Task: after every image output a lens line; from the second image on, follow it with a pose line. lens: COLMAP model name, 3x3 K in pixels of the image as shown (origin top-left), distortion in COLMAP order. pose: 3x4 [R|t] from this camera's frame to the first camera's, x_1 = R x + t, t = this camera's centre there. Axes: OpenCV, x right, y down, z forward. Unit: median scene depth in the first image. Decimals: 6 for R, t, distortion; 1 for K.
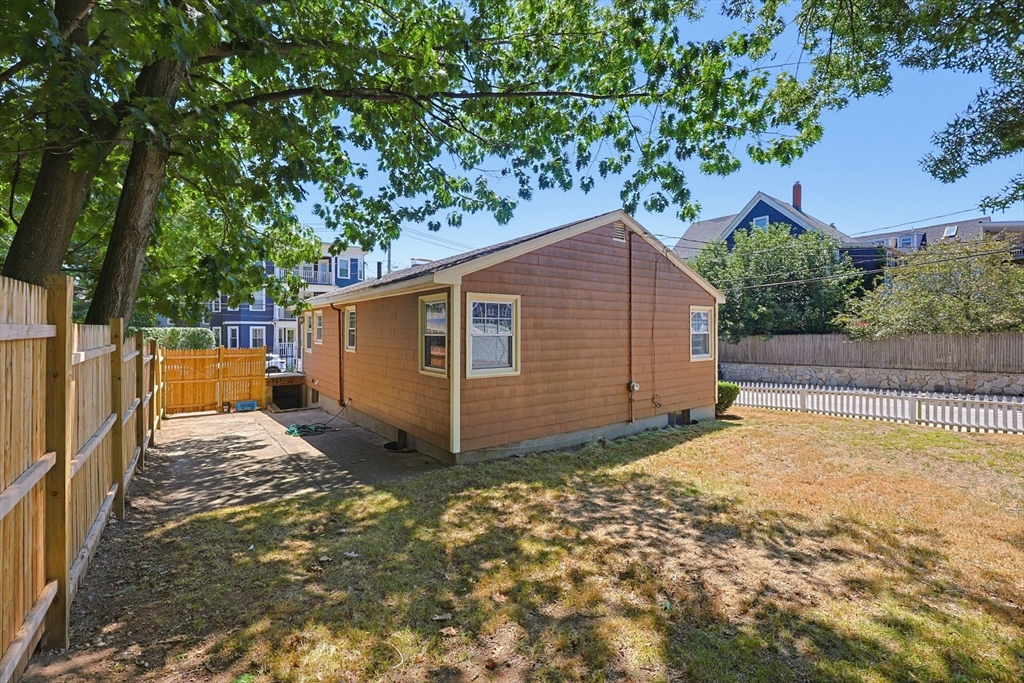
lens RADIAL K [[443.6, 0, 526.6], [0, 443.6, 340.7], [0, 0, 1]] dist [-0.002740, -0.000510]
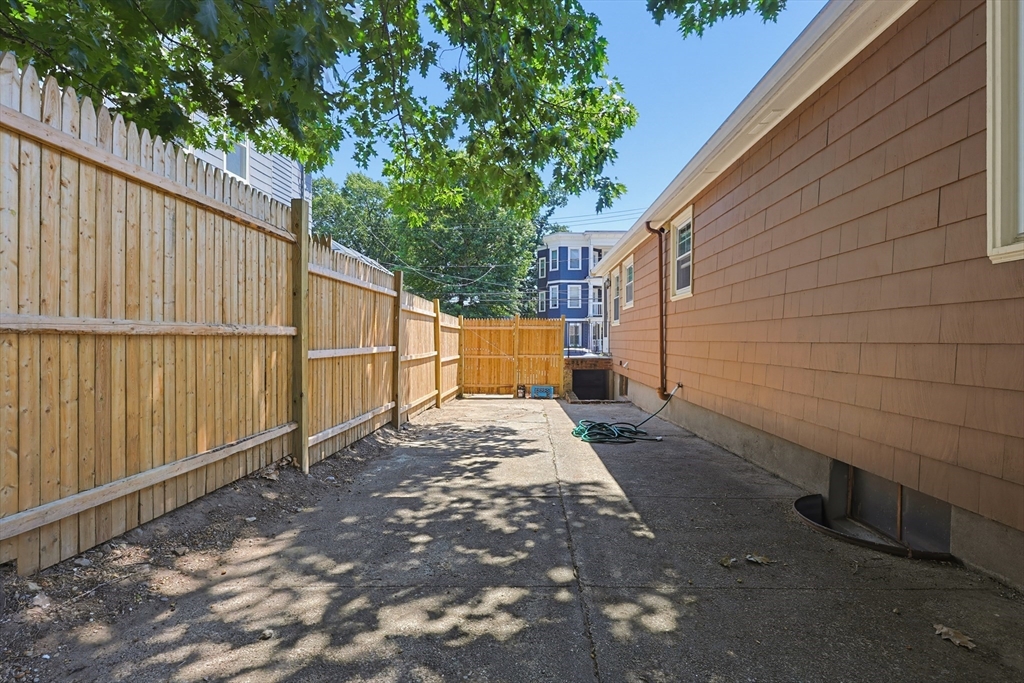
lens RADIAL K [[443.6, 0, 526.6], [0, 443.6, 340.7], [0, 0, 1]] dist [-0.002740, -0.000510]
pose [[0.783031, -0.003457, -0.621973, -0.175385], [-0.011039, 0.999750, -0.019453, 0.076334], [0.621884, 0.022098, 0.782797, 0.386868]]
